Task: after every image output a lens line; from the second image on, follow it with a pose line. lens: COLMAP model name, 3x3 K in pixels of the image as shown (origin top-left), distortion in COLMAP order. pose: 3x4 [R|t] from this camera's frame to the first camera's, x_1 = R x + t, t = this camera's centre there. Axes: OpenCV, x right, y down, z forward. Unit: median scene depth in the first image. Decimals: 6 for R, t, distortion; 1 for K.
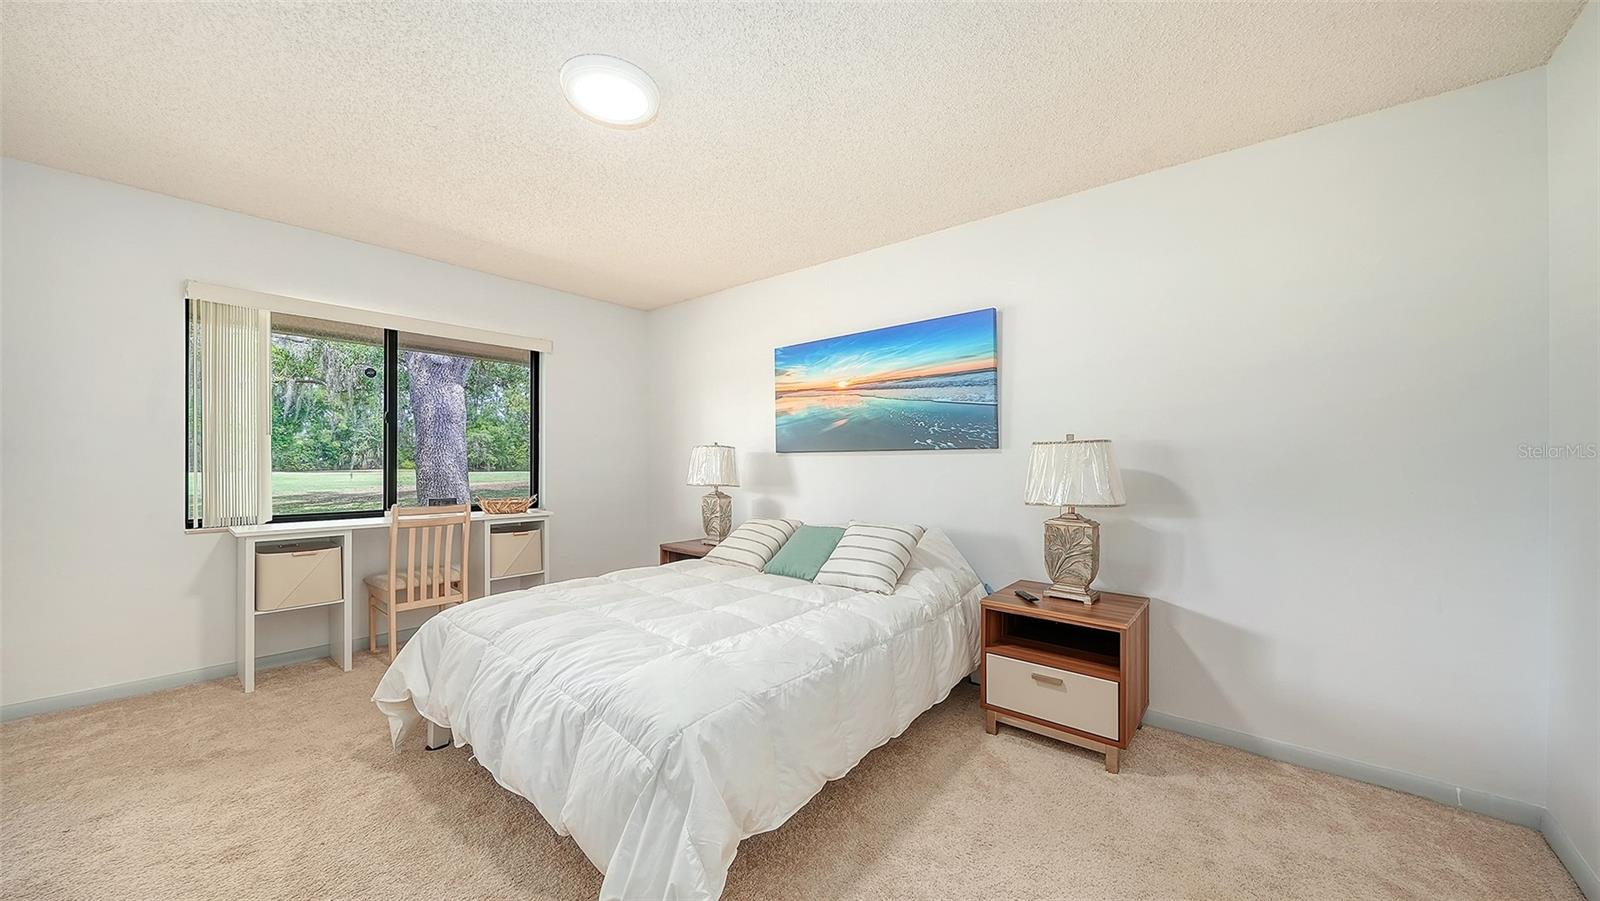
lens RADIAL K [[558.6, 0, 799.3], [0, 558.6, 452.2], [0, 0, 1]] dist [0.002898, -0.000365]
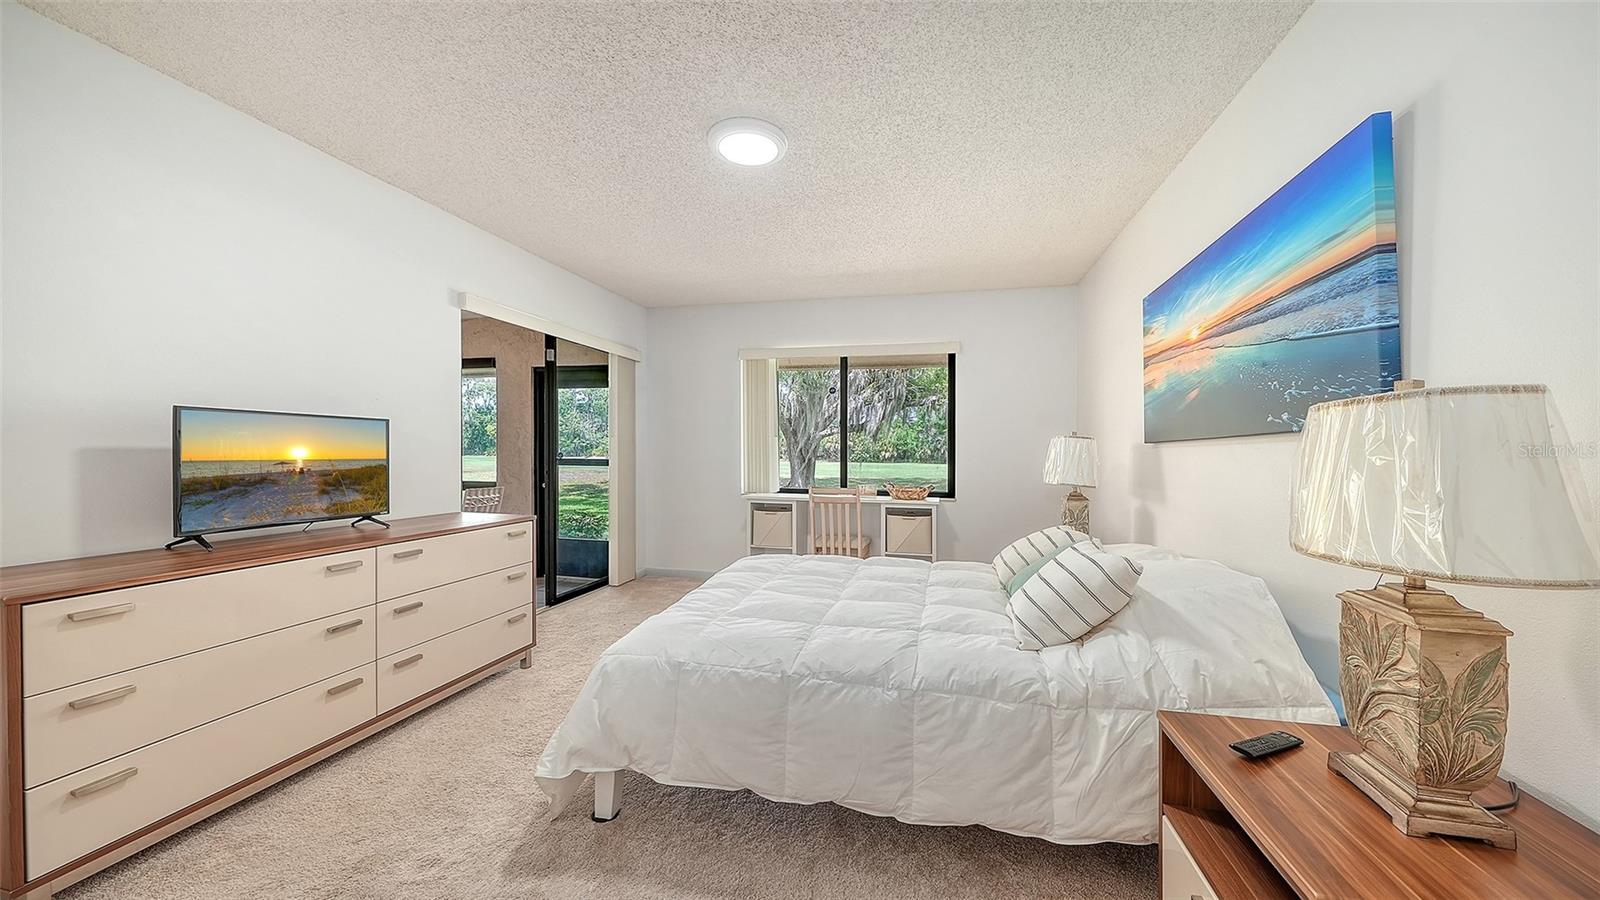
lens RADIAL K [[549.2, 0, 797.0], [0, 549.2, 455.6], [0, 0, 1]] dist [-0.003402, -0.000074]
pose [[0.458890, 0.003363, -0.888487, 0.466997], [0.007723, 0.999940, 0.007773, 0.009905], [0.888459, -0.010429, 0.458837, 0.336820]]
